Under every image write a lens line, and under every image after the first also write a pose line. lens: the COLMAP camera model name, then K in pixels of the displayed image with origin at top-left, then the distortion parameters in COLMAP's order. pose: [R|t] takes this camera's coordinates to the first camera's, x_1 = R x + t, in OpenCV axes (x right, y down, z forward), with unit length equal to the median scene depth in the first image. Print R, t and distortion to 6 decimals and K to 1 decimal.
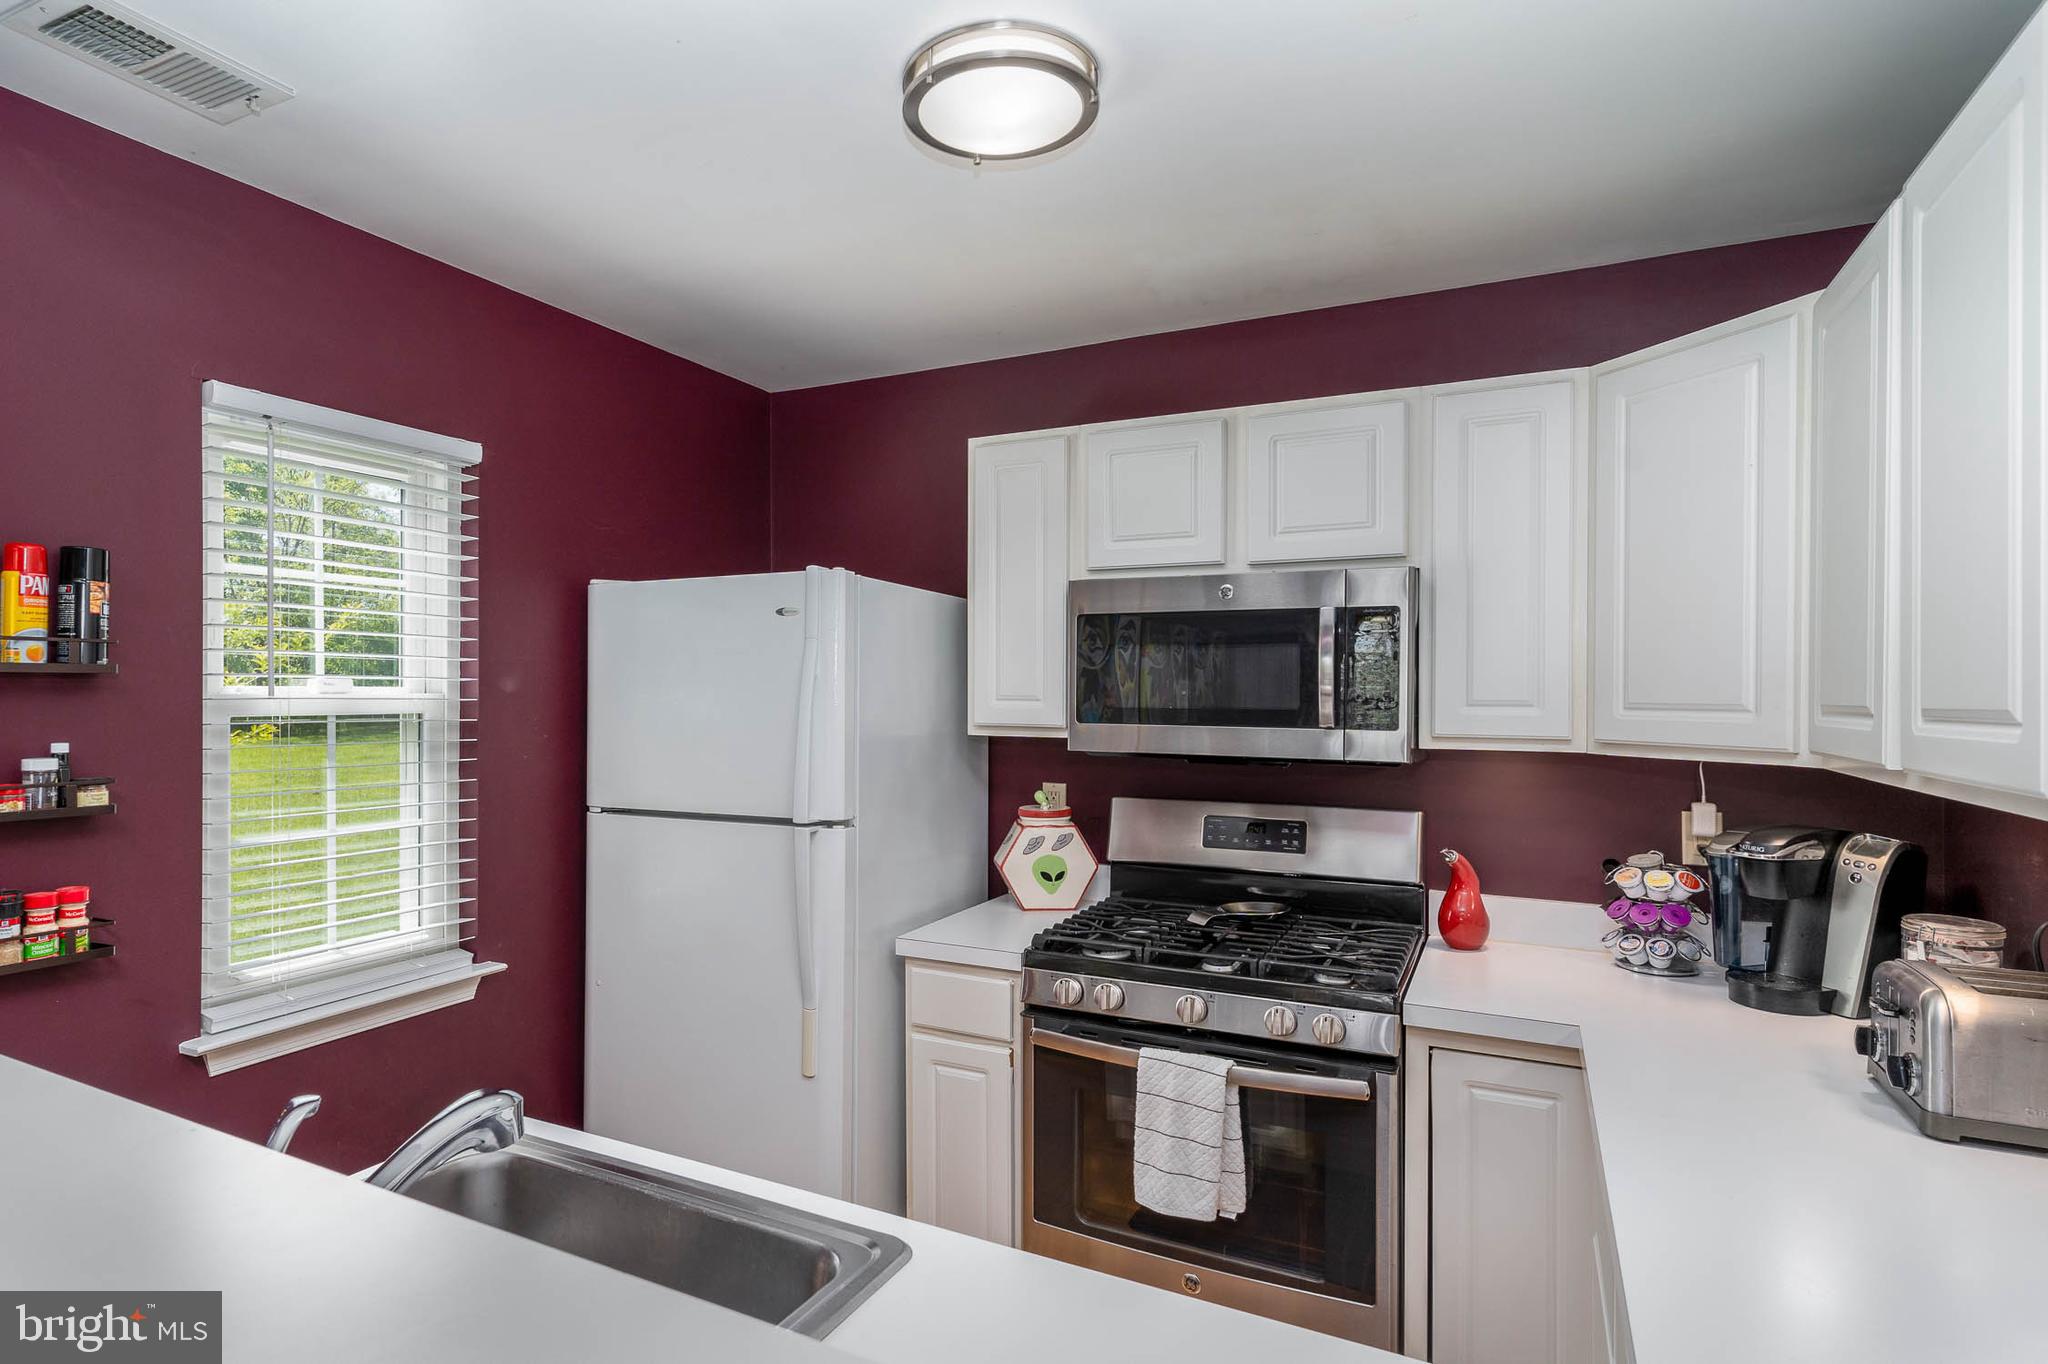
lens RADIAL K [[1042.8, 0, 954.4], [0, 1042.8, 700.8], [0, 0, 1]] dist [-0.001523, 0.000008]
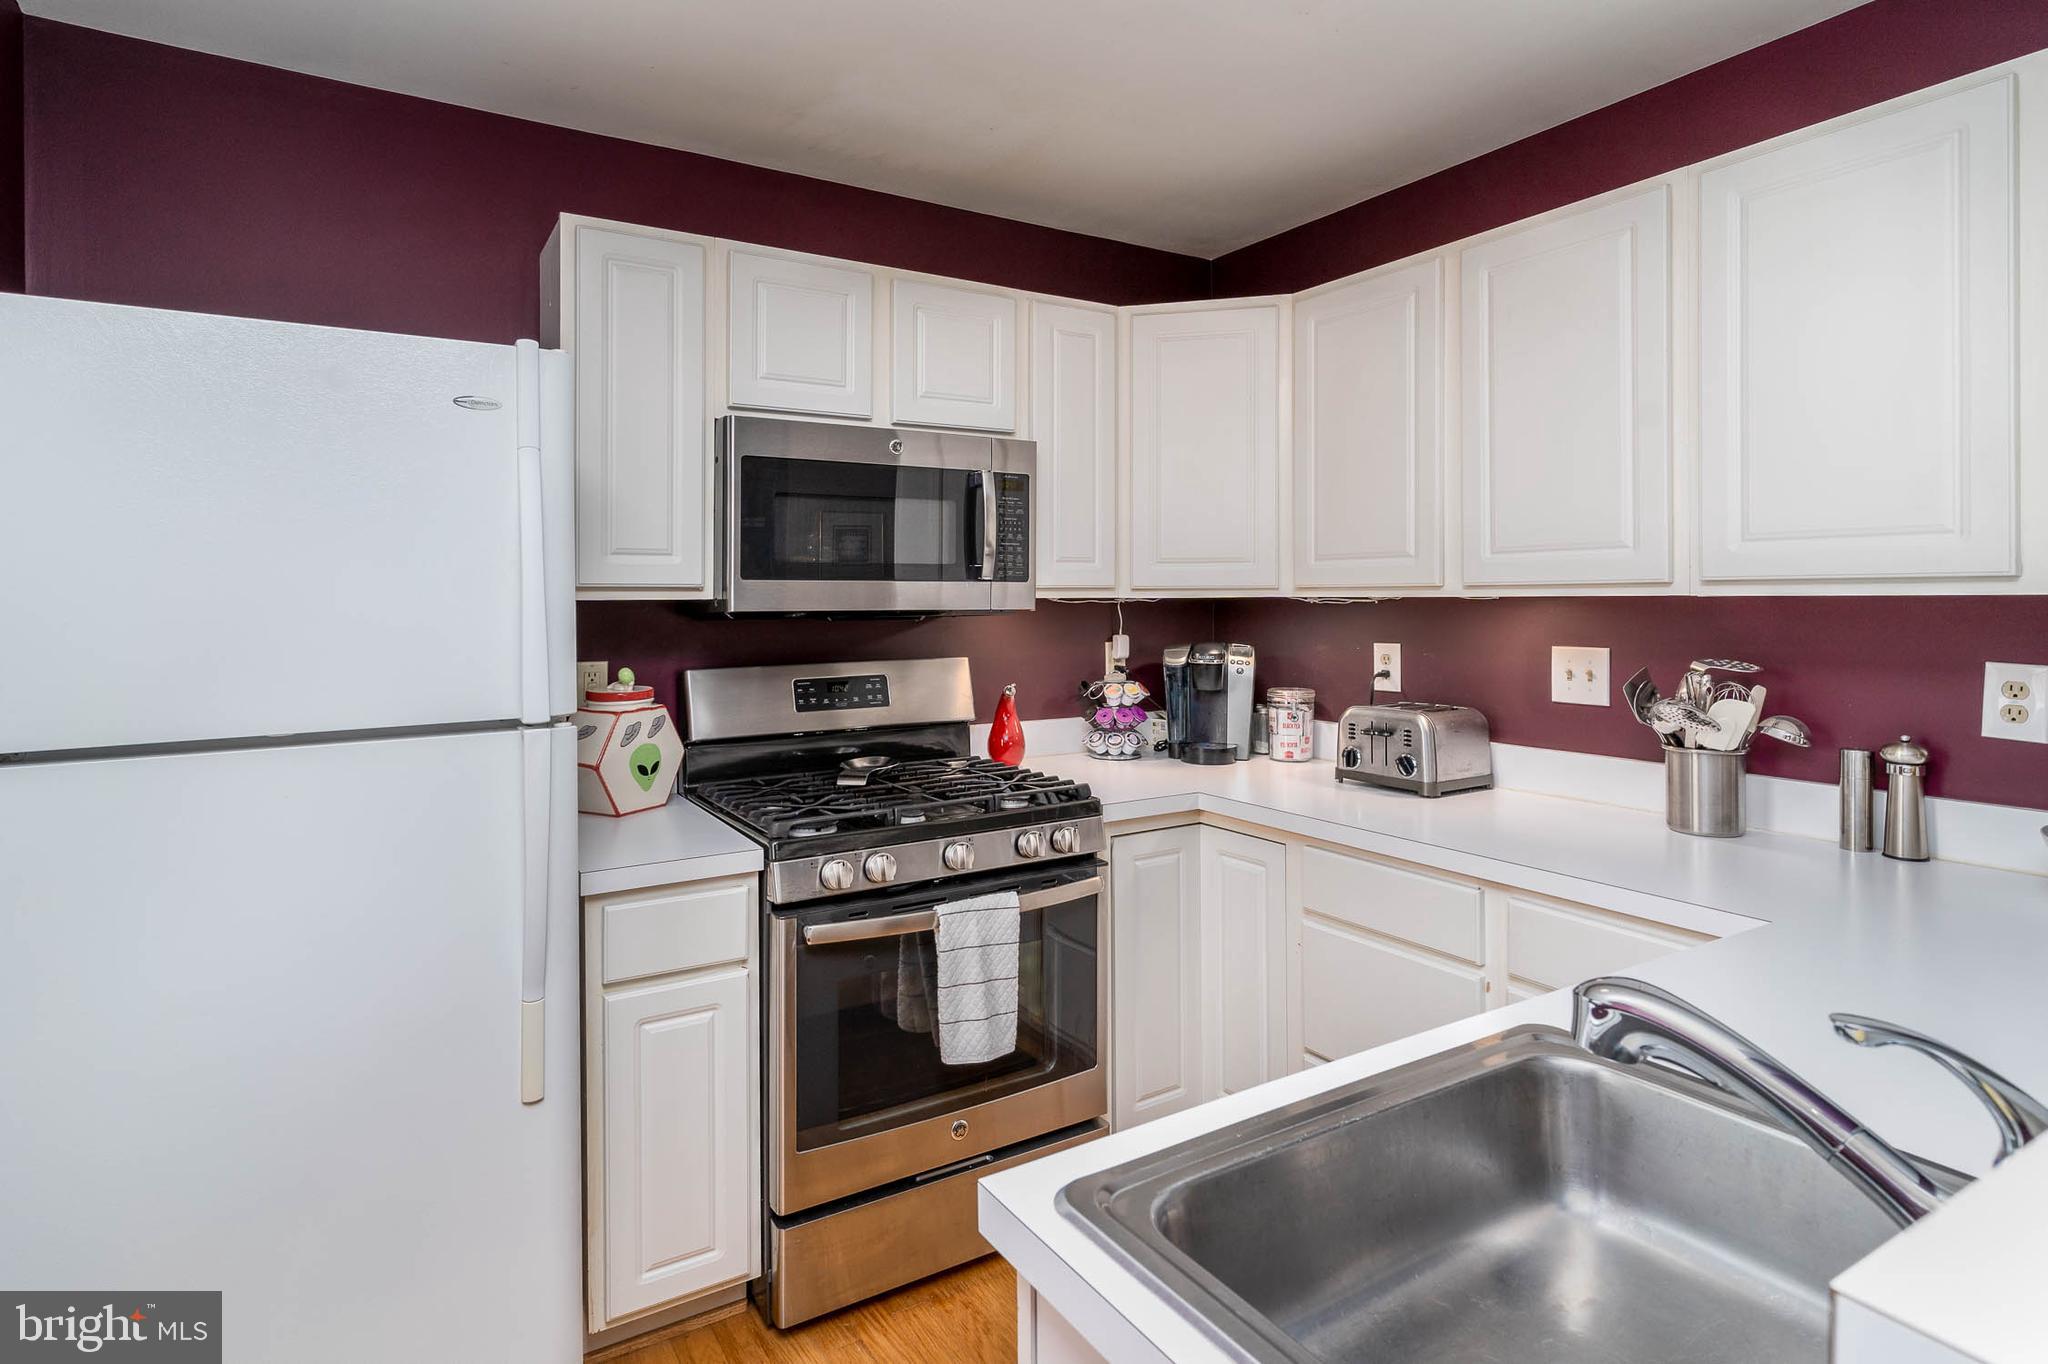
lens RADIAL K [[1042.8, 0, 943.7], [0, 1042.8, 592.5], [0, 0, 1]] dist [-0.001523, 0.000008]
pose [[0.539409, -0.005662, 0.842025, -0.539411], [0.009646, 0.999953, 0.000544, 0.033751], [-0.841989, 0.007829, 0.539438, 0.400397]]
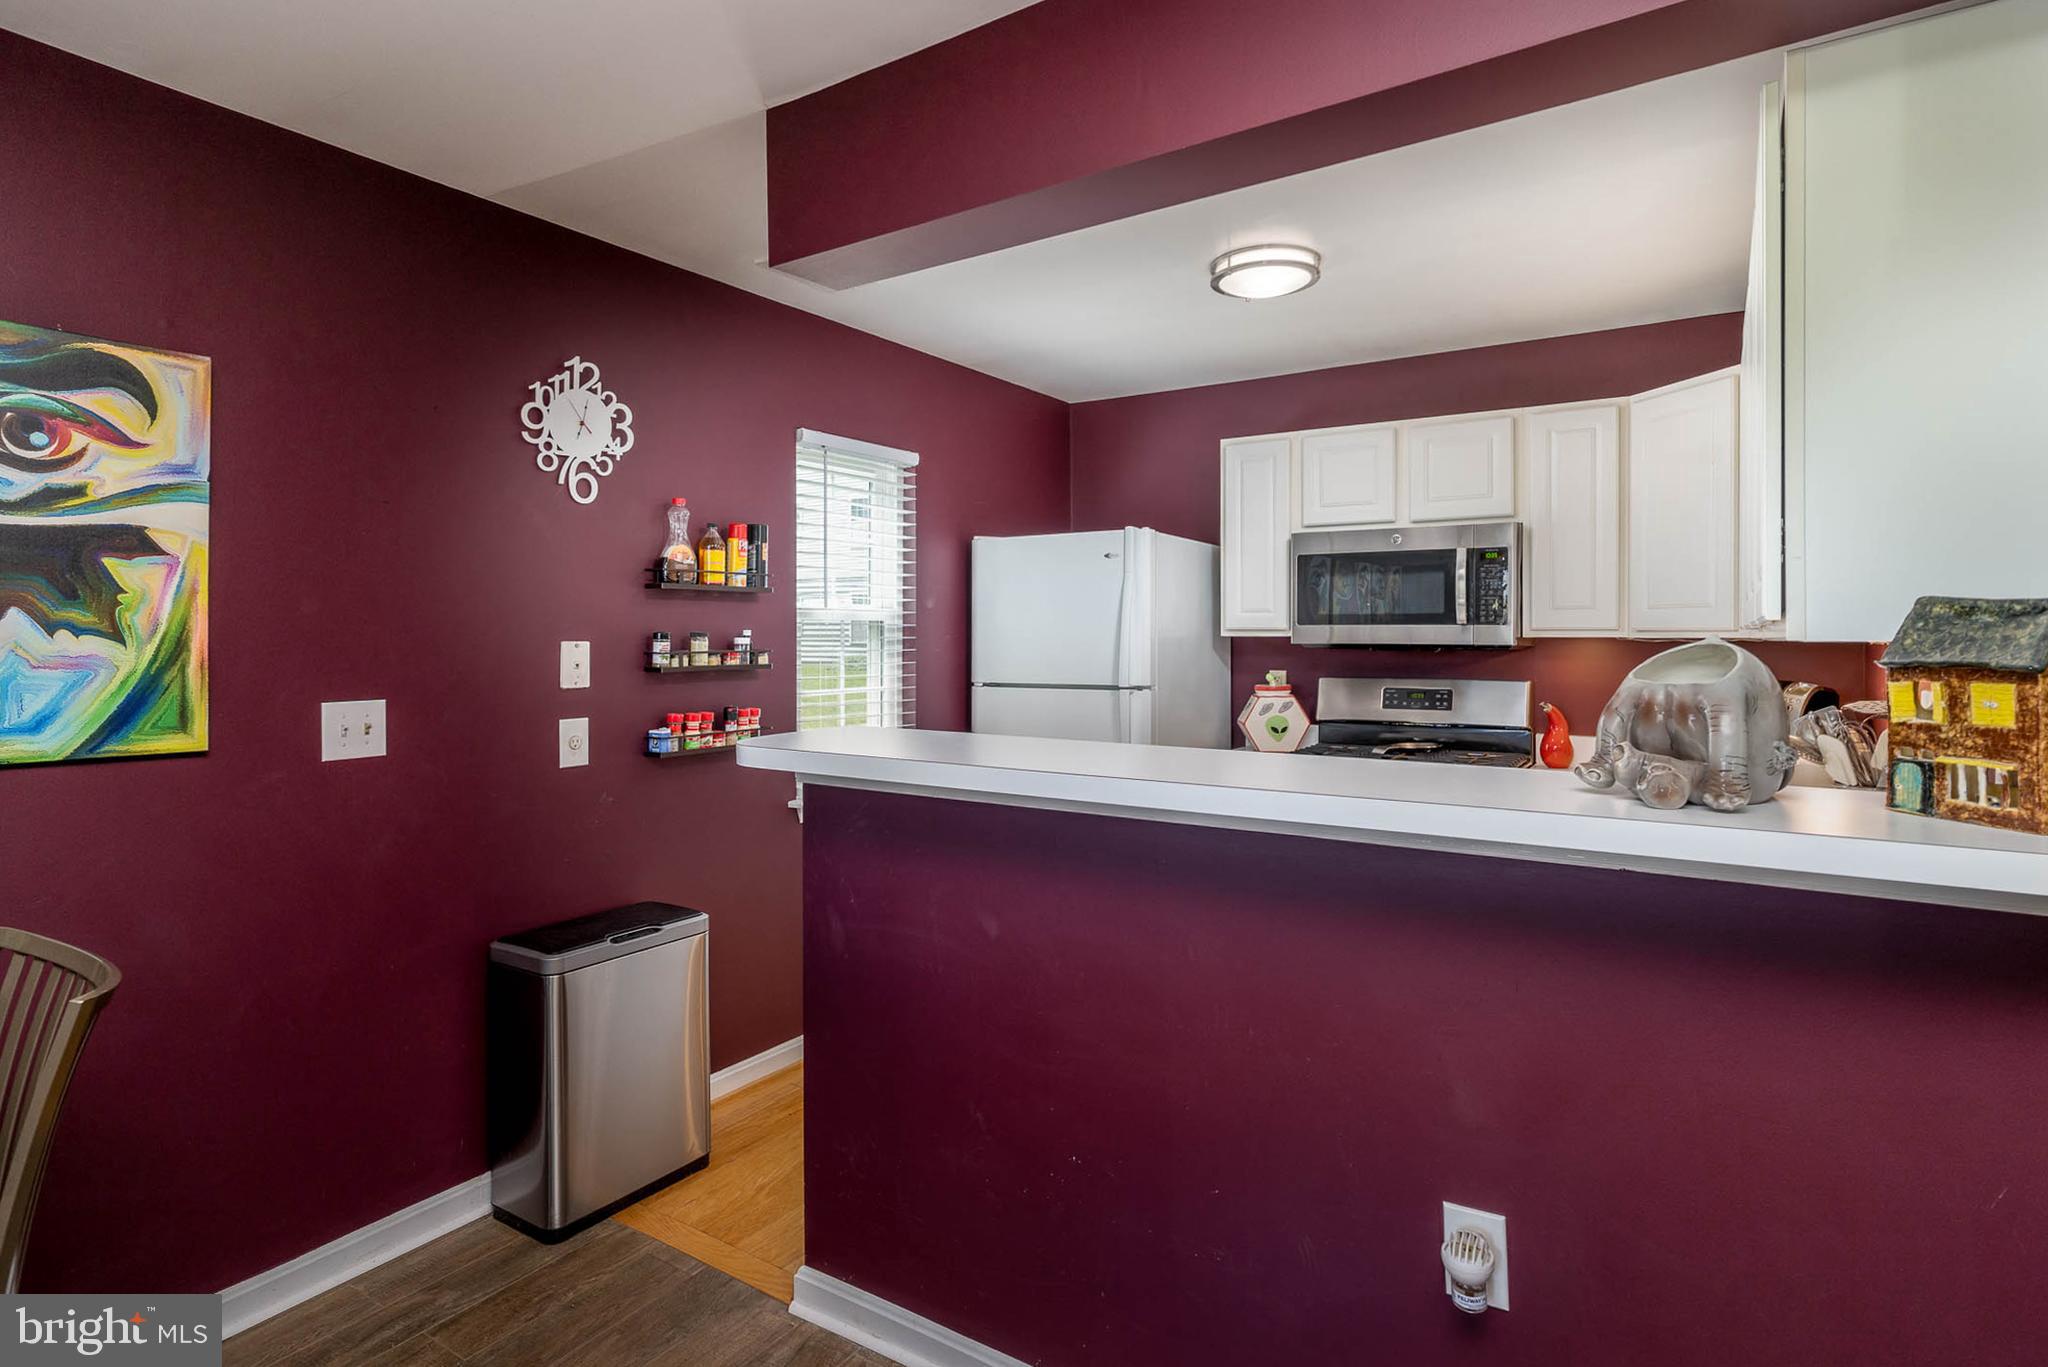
lens RADIAL K [[1042.8, 0, 1015.7], [0, 1042.8, 635.4], [0, 0, 1]] dist [-0.001523, 0.000008]
pose [[0.993956, -0.003556, -0.109720, -0.132598], [0.002400, 0.999940, -0.010661, 0.053789], [0.109751, 0.010333, 0.993905, -0.601885]]
